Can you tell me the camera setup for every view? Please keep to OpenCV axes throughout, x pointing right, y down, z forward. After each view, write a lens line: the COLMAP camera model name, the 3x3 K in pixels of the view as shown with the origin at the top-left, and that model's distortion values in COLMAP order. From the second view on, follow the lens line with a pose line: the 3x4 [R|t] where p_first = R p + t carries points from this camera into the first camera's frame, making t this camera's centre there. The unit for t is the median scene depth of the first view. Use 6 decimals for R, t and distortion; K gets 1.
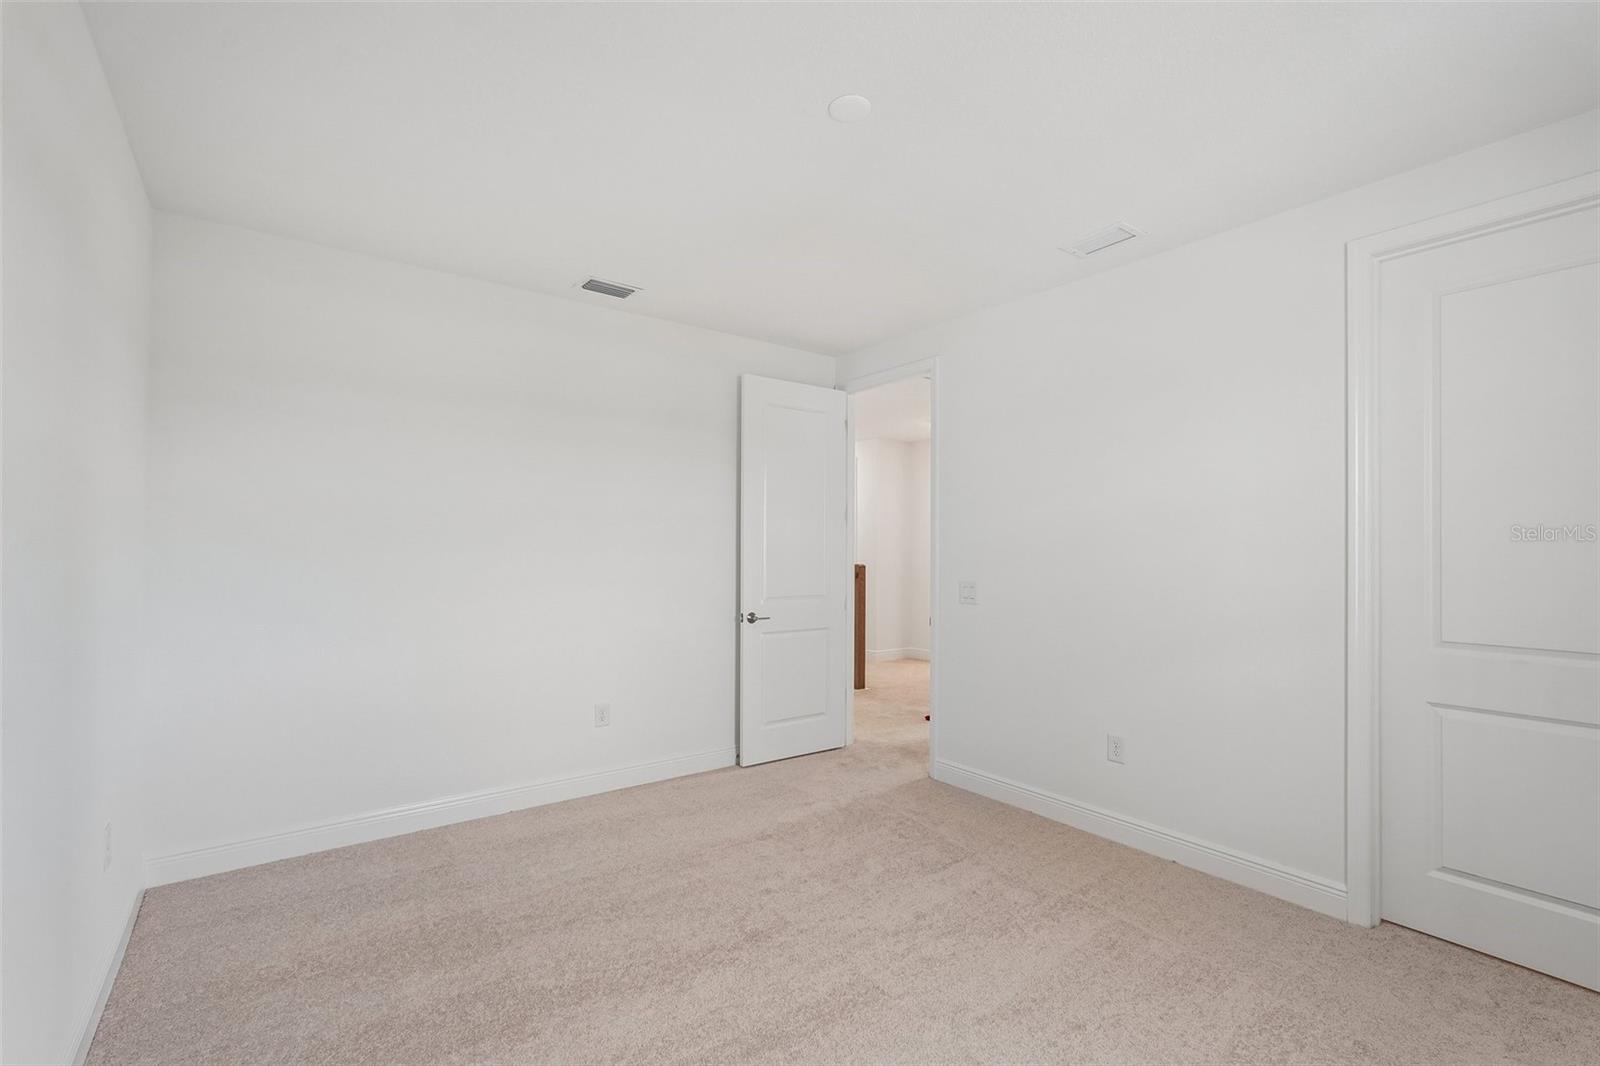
lens RADIAL K [[716.5, 0, 798.0], [0, 716.5, 542.0], [0, 0, 1]] dist [0.020701, 0.000481]
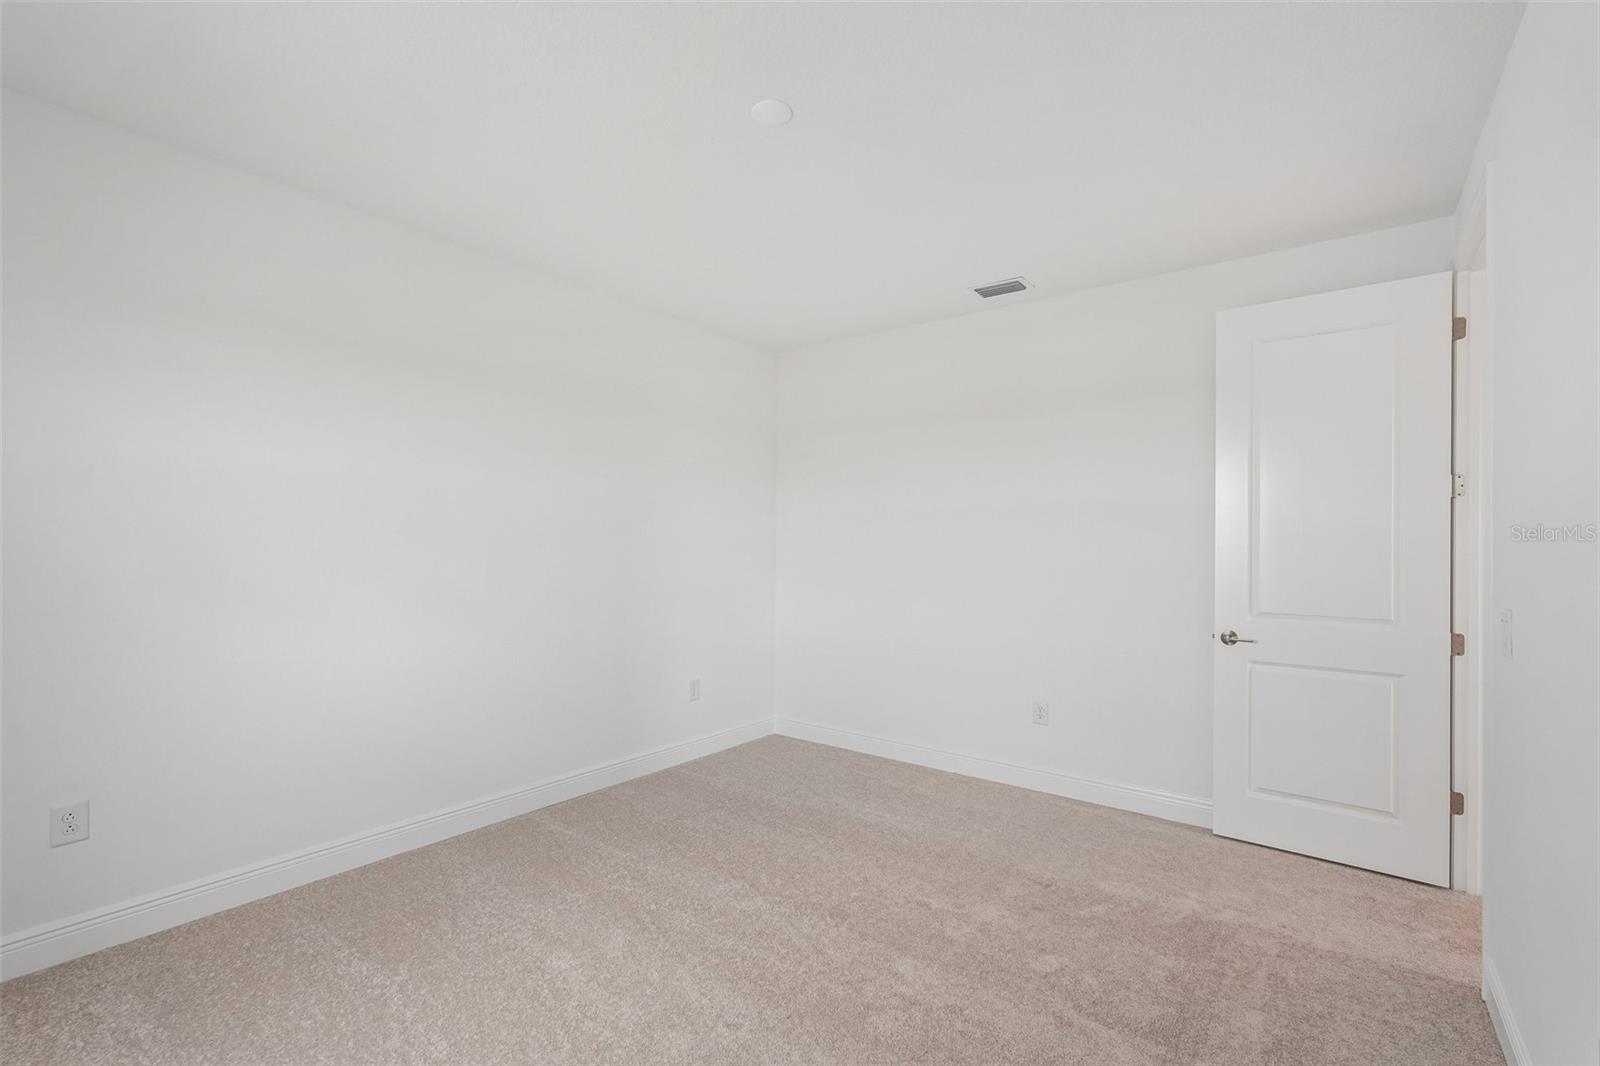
lens RADIAL K [[716.5, 0, 798.3], [0, 716.5, 532.6], [0, 0, 1]] dist [0.020701, 0.000481]
pose [[0.282170, -0.015756, -0.959235, 0.566982], [0.006330, 0.999874, -0.014562, 0.005861], [0.959344, -0.001963, 0.282234, 0.393262]]
